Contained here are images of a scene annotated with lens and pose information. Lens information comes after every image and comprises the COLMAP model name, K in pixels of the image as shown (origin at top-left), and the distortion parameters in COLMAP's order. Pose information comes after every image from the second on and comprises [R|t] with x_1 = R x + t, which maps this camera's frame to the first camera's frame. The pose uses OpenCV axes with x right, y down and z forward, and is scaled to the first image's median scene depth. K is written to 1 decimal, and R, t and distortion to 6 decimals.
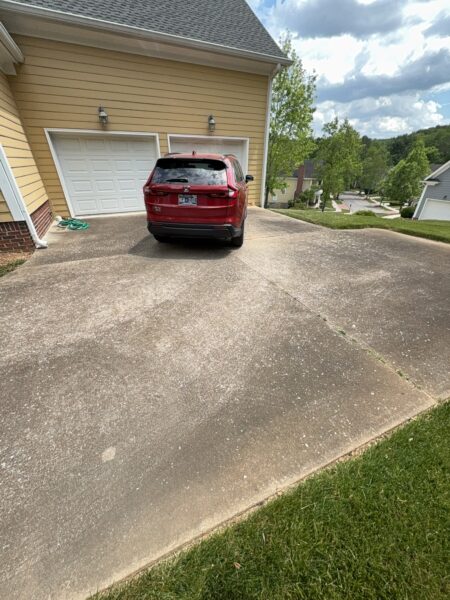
lens RADIAL K [[237.8, 0, 225.0], [0, 237.8, 300.0], [0, 0, 1]] dist [0.000392, 0.000205]
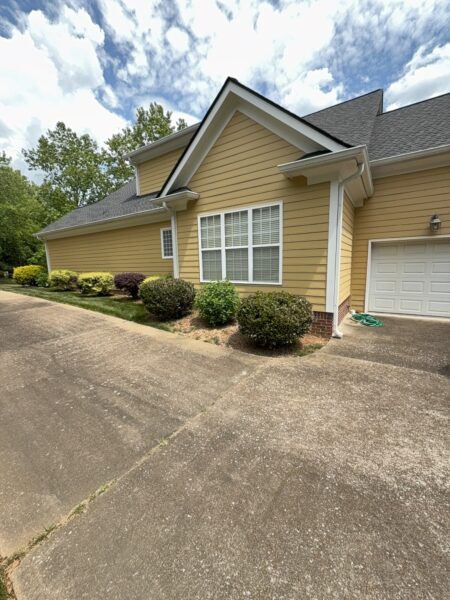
lens RADIAL K [[237.8, 0, 225.0], [0, 237.8, 300.0], [0, 0, 1]] dist [0.000392, 0.000205]
pose [[0.516854, 0.114914, -0.848326, -0.156436], [-0.409585, 0.903364, -0.127175, -0.032229], [0.751733, 0.413192, 0.513975, -0.005525]]
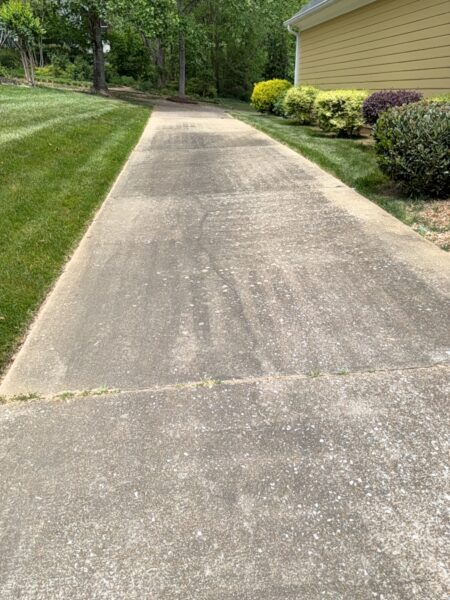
lens RADIAL K [[413.9, 0, 225.0], [0, 413.9, 300.0], [0, 0, 1]] dist [0.102470, -0.140354]
pose [[-0.297092, 0.427156, -0.853976, -0.229480], [-0.465130, 0.716330, 0.520121, -0.131616], [0.833901, 0.551734, -0.014133, 0.268383]]
